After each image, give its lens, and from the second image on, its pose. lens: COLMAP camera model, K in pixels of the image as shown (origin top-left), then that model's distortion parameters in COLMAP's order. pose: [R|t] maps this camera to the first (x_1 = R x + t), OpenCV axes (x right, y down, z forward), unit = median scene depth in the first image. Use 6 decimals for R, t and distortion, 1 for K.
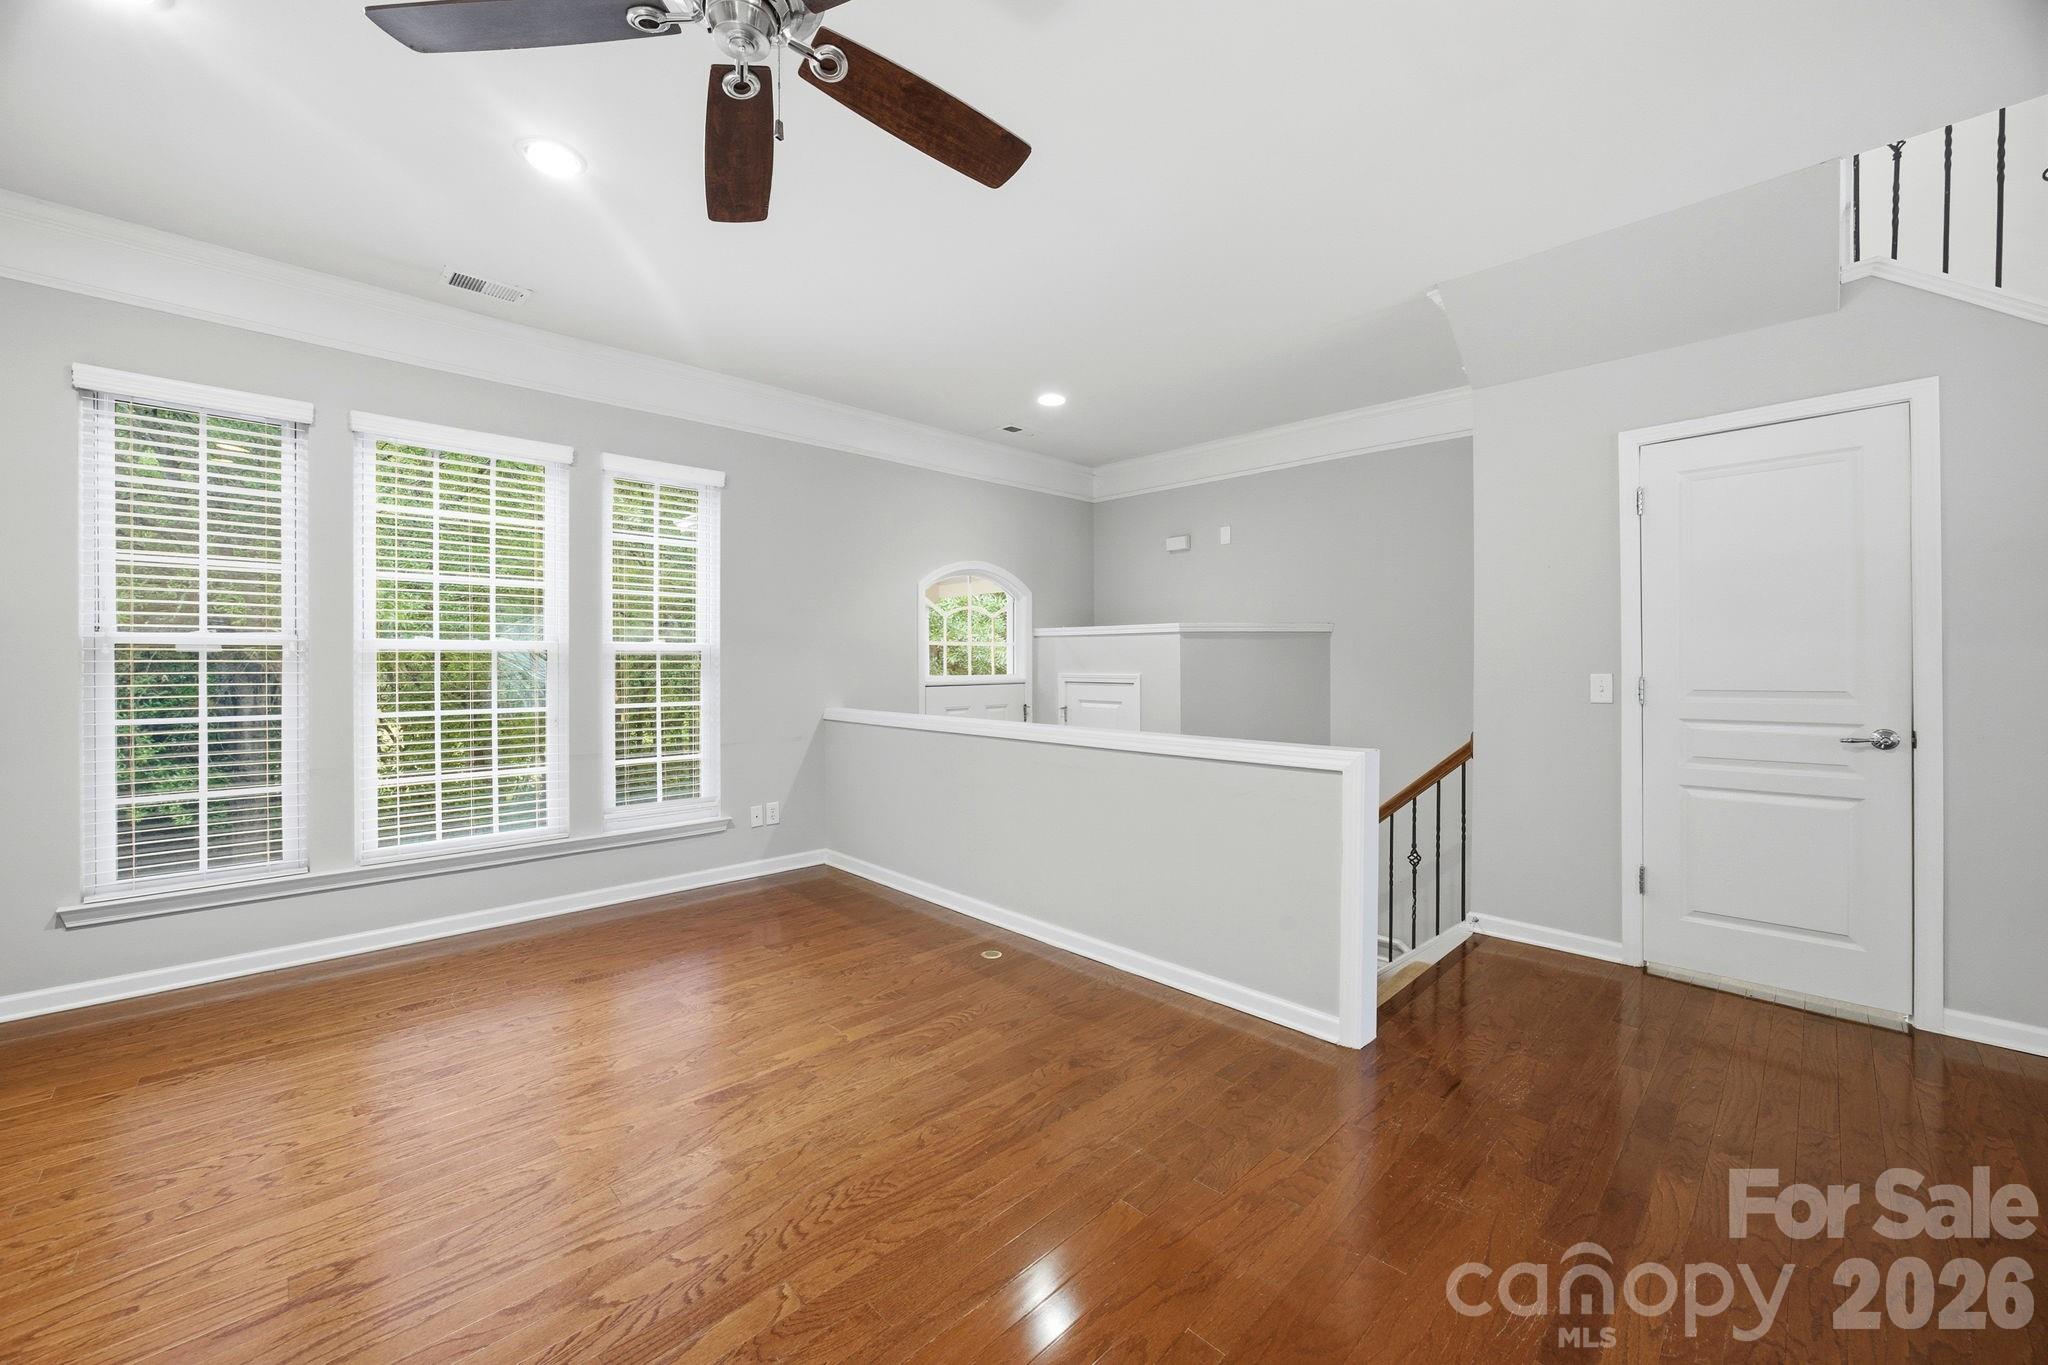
lens RADIAL K [[800.3, 0, 1024.0], [0, 800.3, 663.2], [0, 0, 1]] dist [-0.024403, 0.005393]
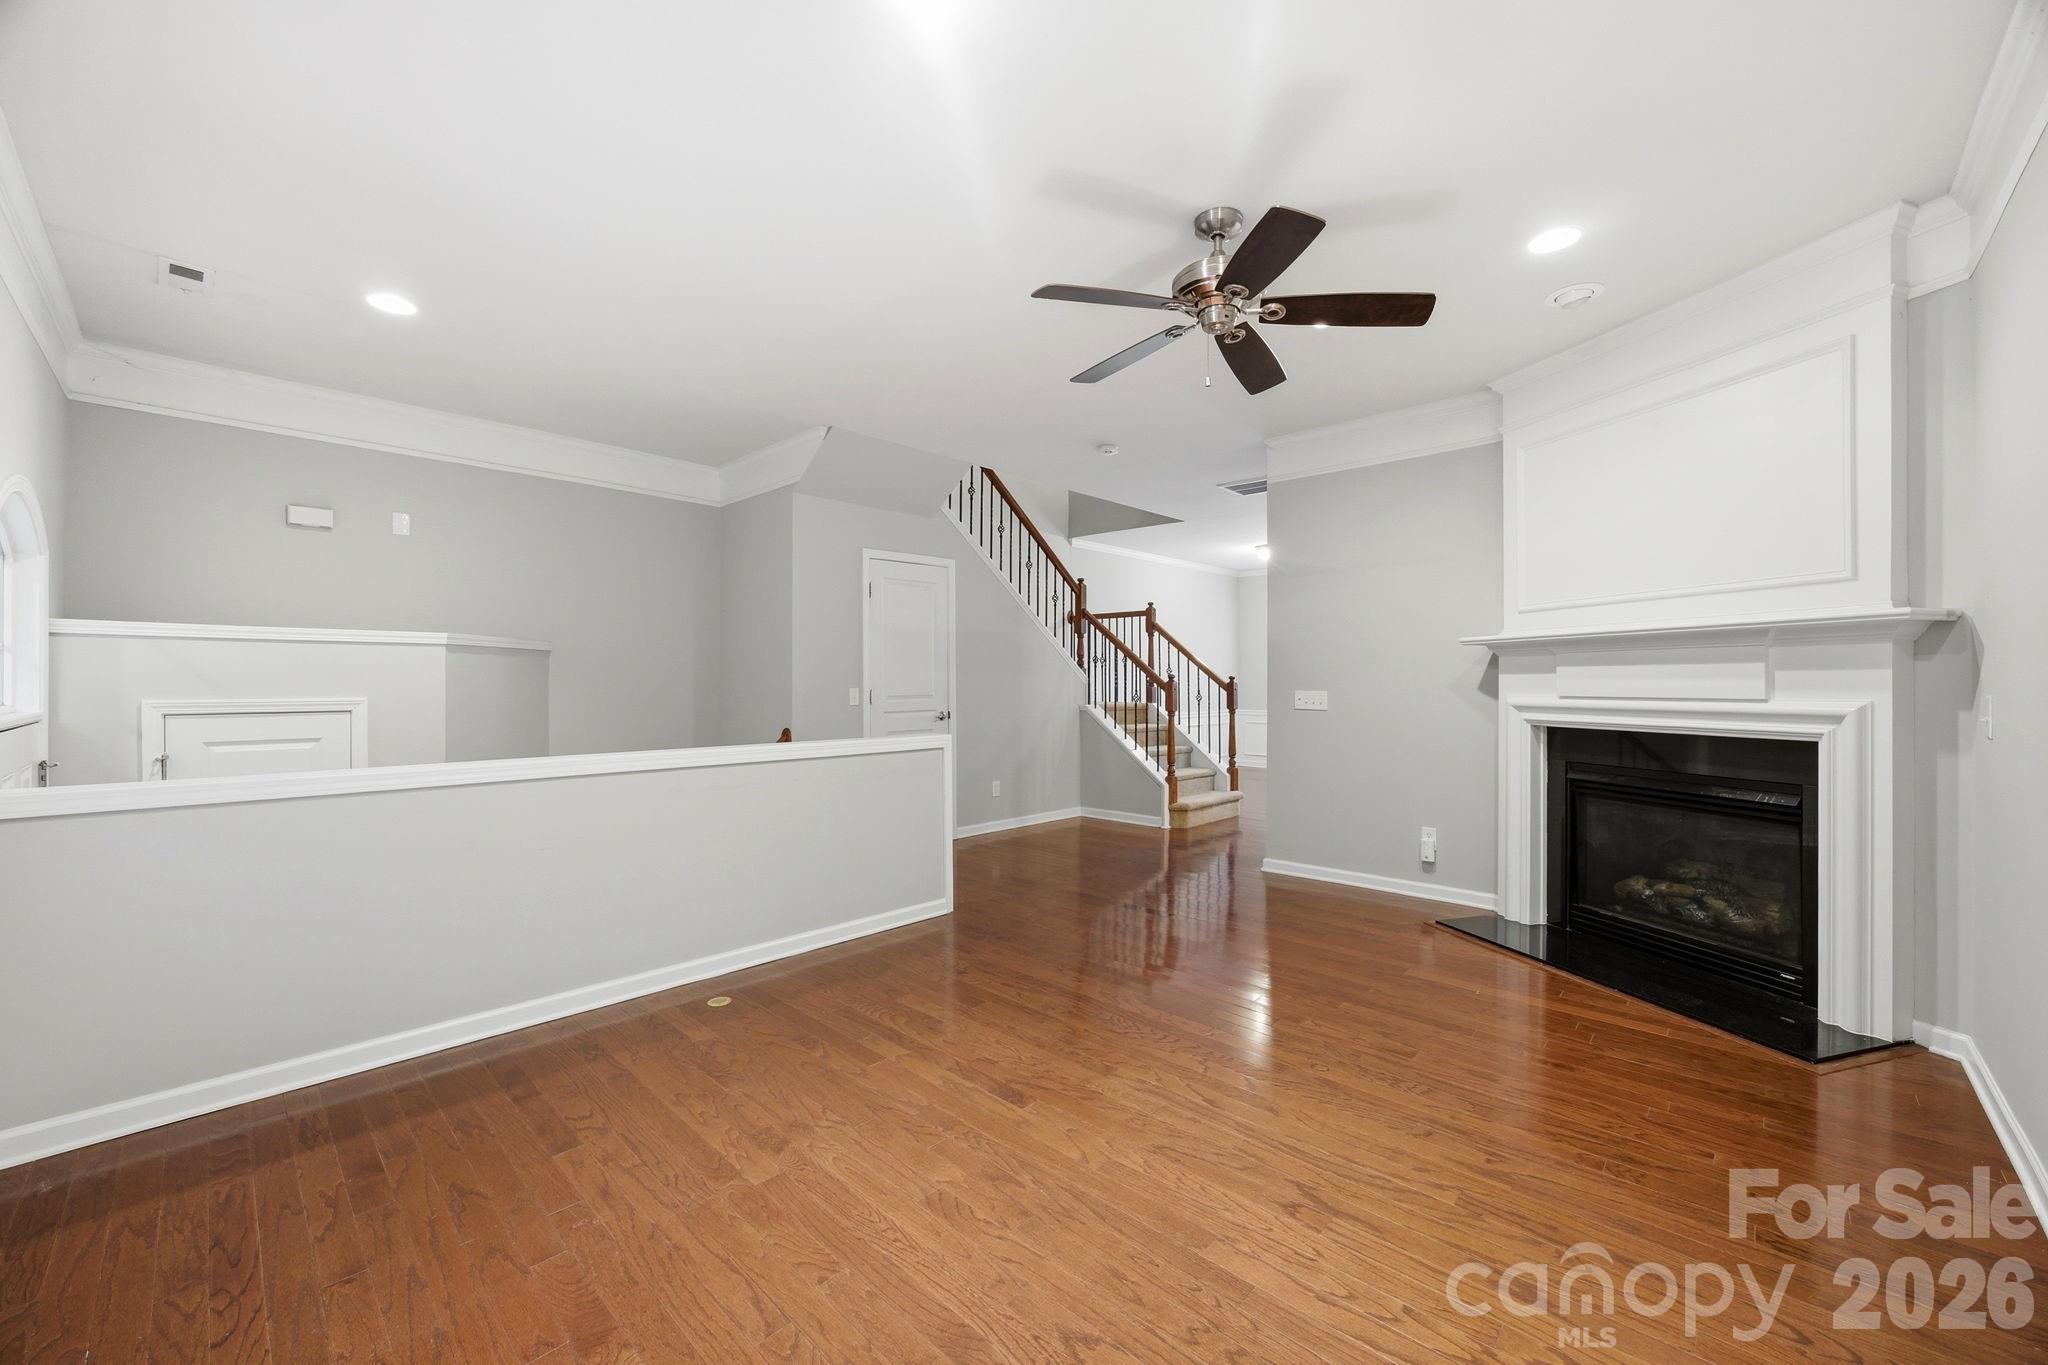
lens RADIAL K [[800.3, 0, 1024.8], [0, 800.3, 683.2], [0, 0, 1]] dist [-0.024403, 0.005393]
pose [[-0.041058, -0.003255, 0.999151, -0.997879], [0.001183, 0.999994, 0.003306, -0.002391], [-0.999156, 0.001318, -0.041054, 0.713598]]
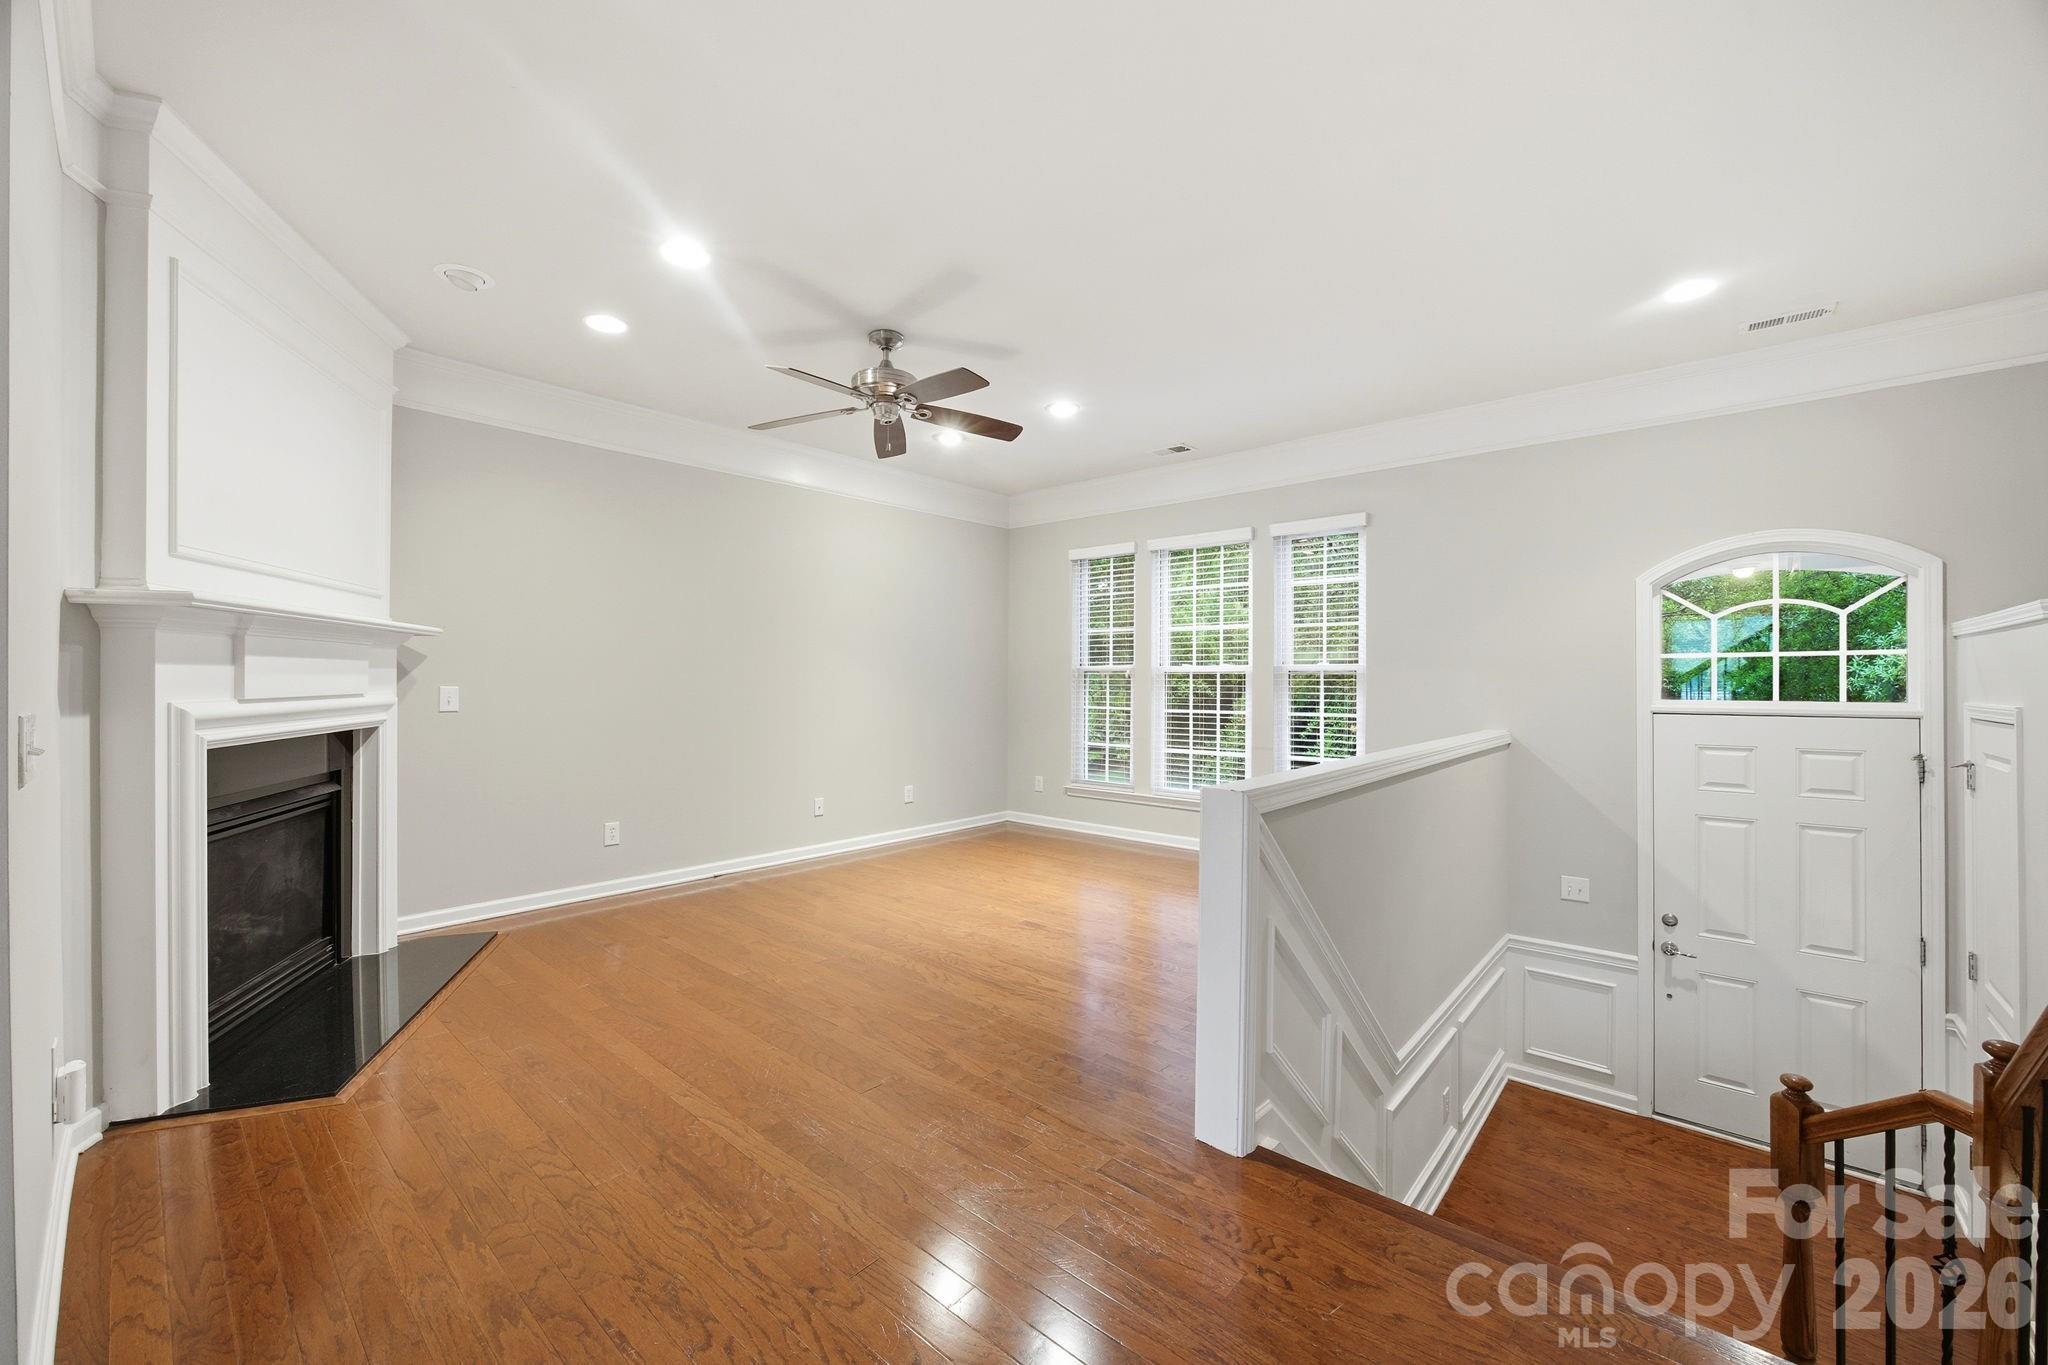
lens RADIAL K [[800.3, 0, 1008.8], [0, 800.3, 679.6], [0, 0, 1]] dist [-0.024403, 0.005393]
pose [[0.063338, 0.000591, -0.997992, 0.973043], [-0.003851, 0.999993, 0.000348, -0.001040], [0.997985, 0.003821, 0.063340, 0.580195]]
